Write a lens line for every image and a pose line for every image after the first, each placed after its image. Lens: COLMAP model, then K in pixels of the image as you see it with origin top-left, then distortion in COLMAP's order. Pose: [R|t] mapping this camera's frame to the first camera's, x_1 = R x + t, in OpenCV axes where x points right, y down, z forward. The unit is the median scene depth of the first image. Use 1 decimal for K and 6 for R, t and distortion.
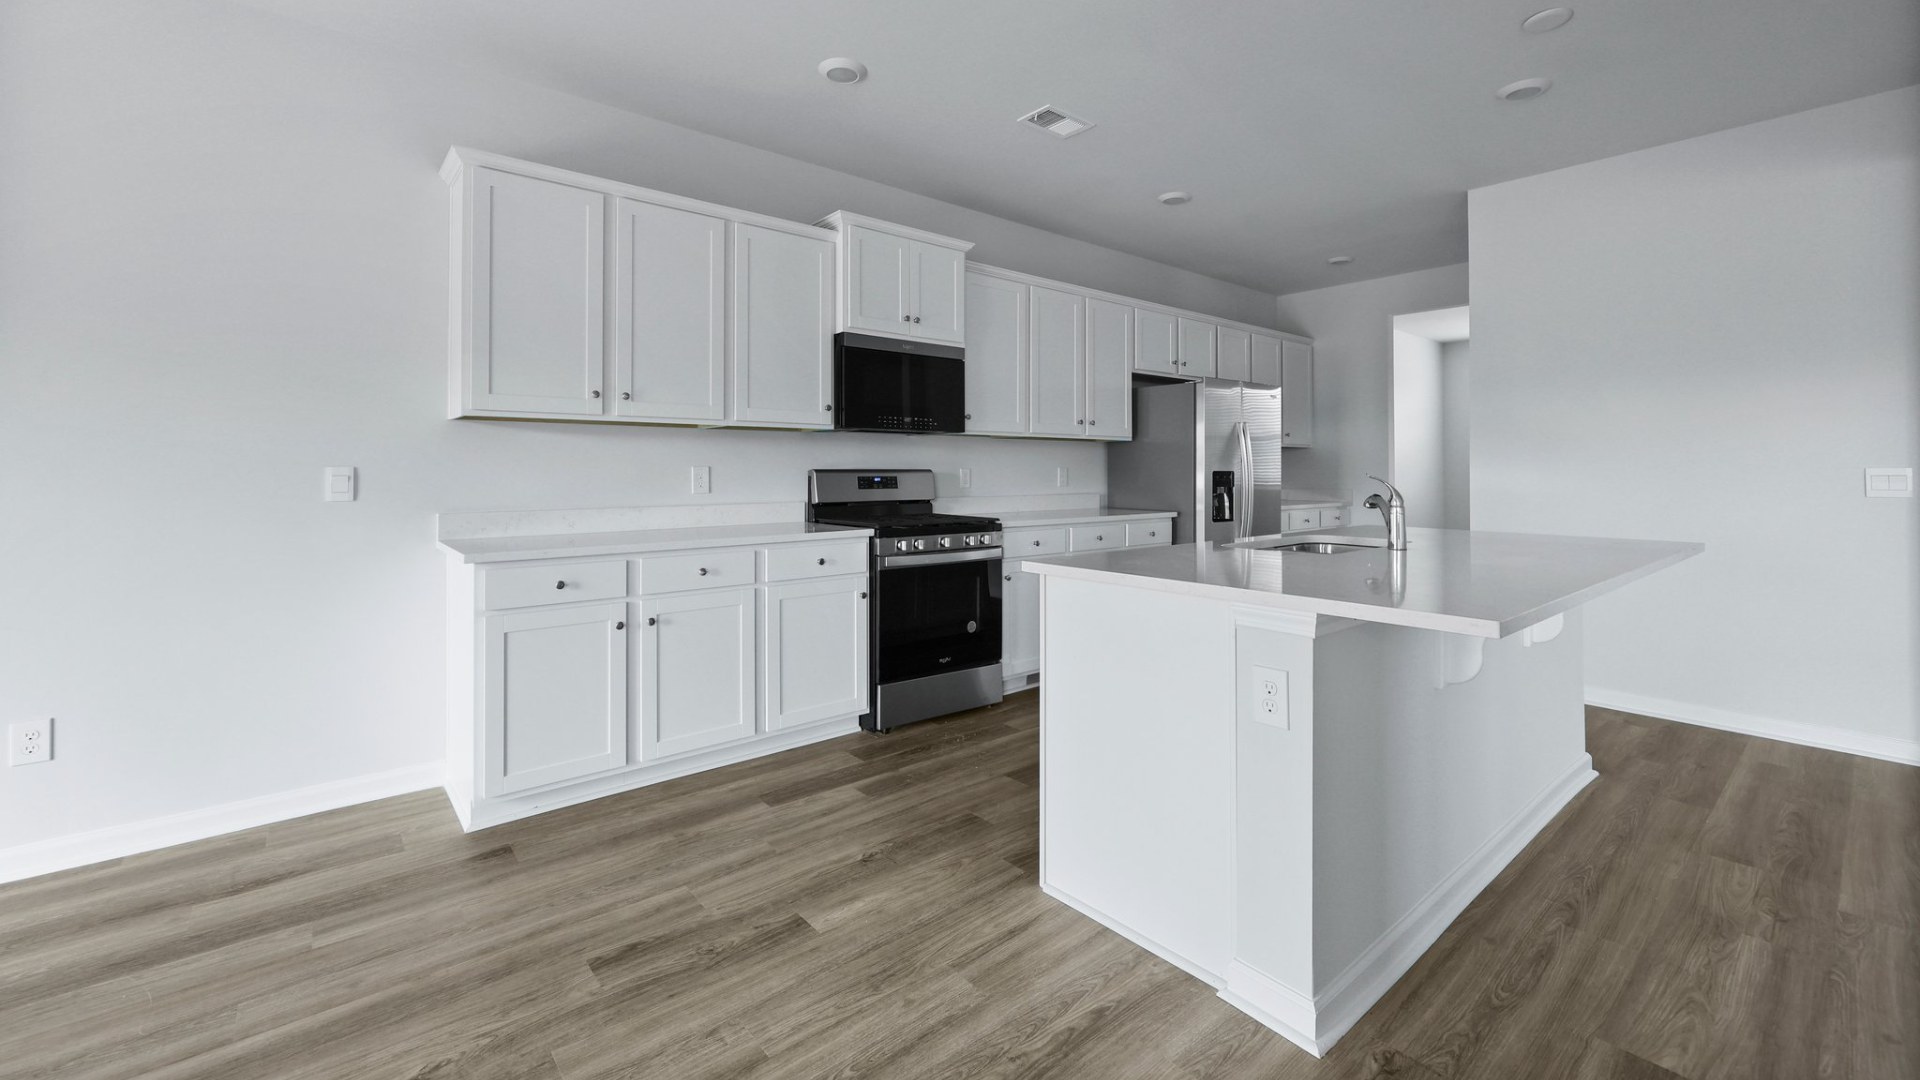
lens RADIAL K [[788.3, 0, 955.3], [0, 788.3, 462.8], [0, 0, 1]] dist [0.000217, 0.000007]
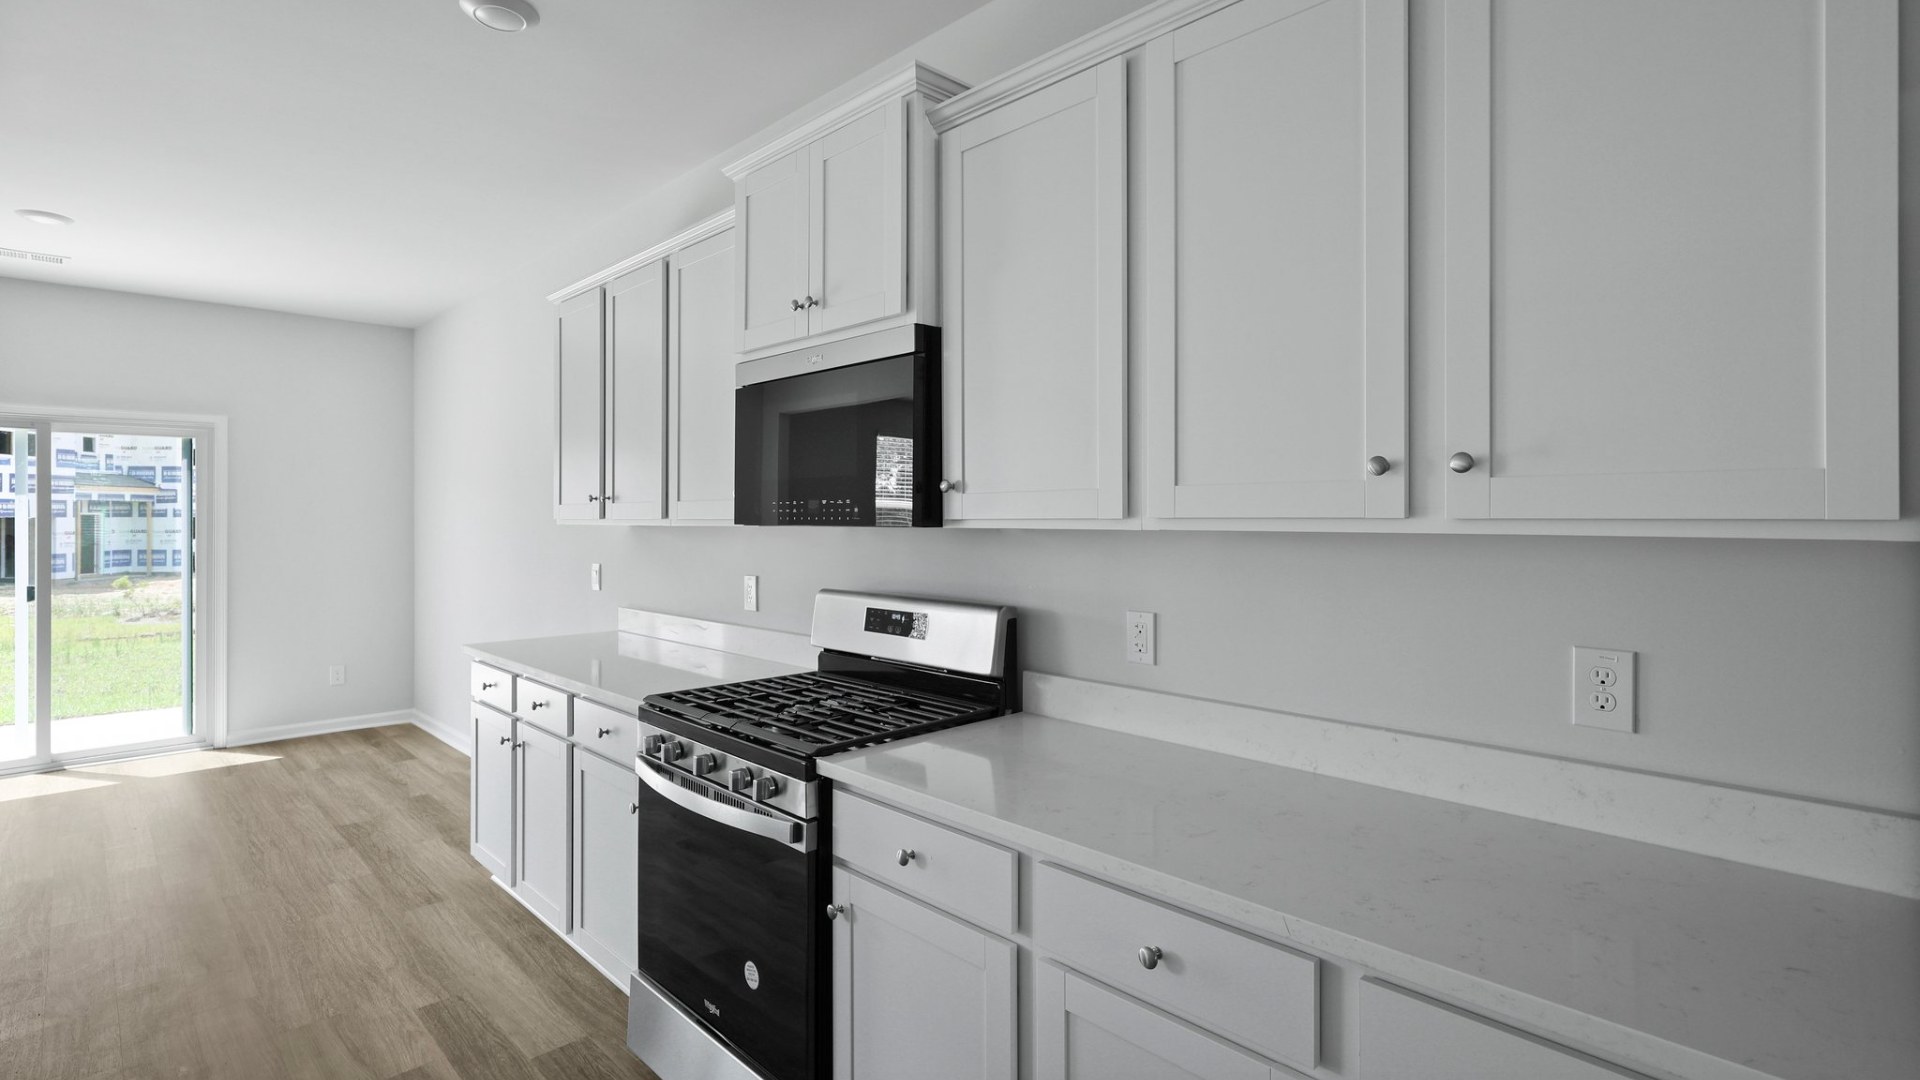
lens RADIAL K [[843.4, 0, 997.6], [0, 843.4, 528.8], [0, 0, 1]] dist [-0.023491, -0.000040]
pose [[0.132664, 0.007875, -0.991130, 0.486410], [0.004720, 0.999952, 0.008577, -0.043728], [0.991150, -0.005816, 0.132620, 1.049797]]
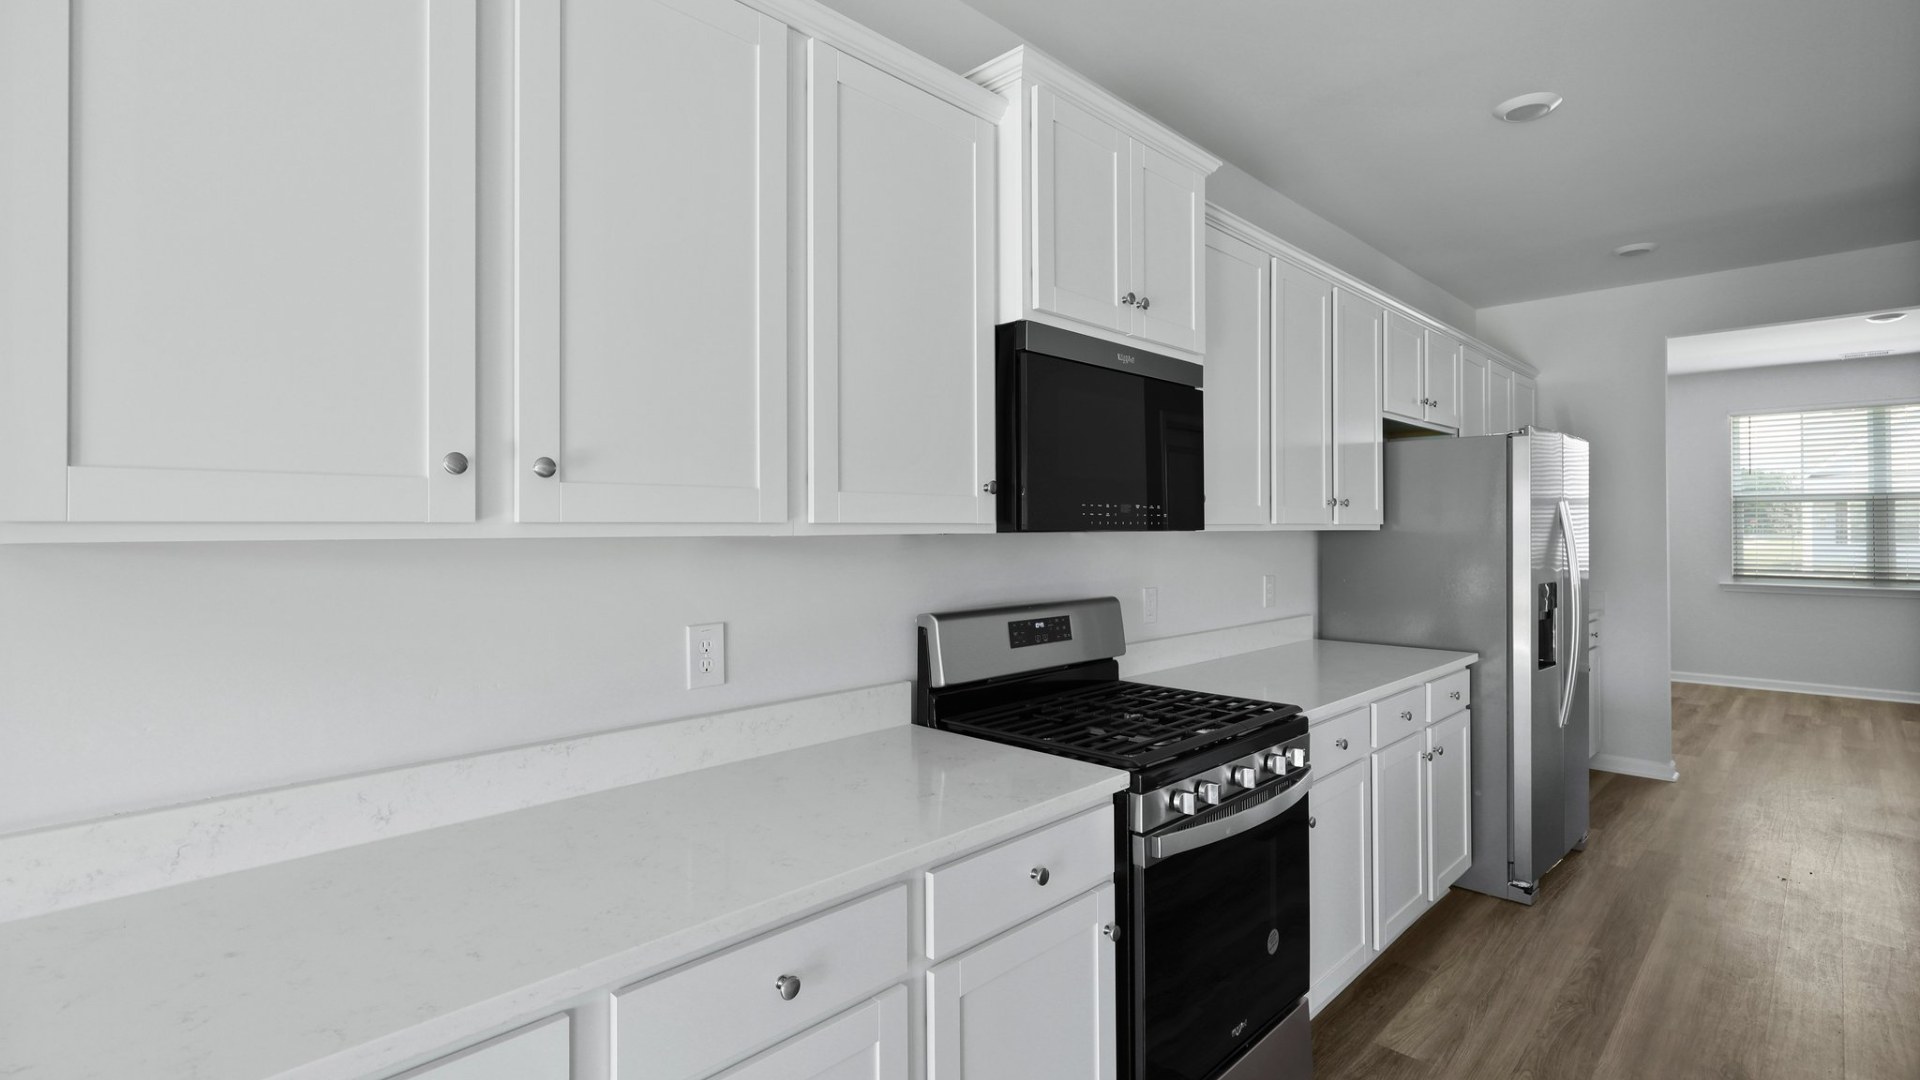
lens RADIAL K [[903.7, 0, 968.8], [0, 903.7, 520.6], [0, 0, 1]] dist [0.002911, 0.000129]
pose [[0.994186, -0.001361, 0.107666, -0.217231], [0.001230, 0.999998, 0.001281, -0.048575], [-0.107667, -0.001141, 0.994186, 0.460372]]
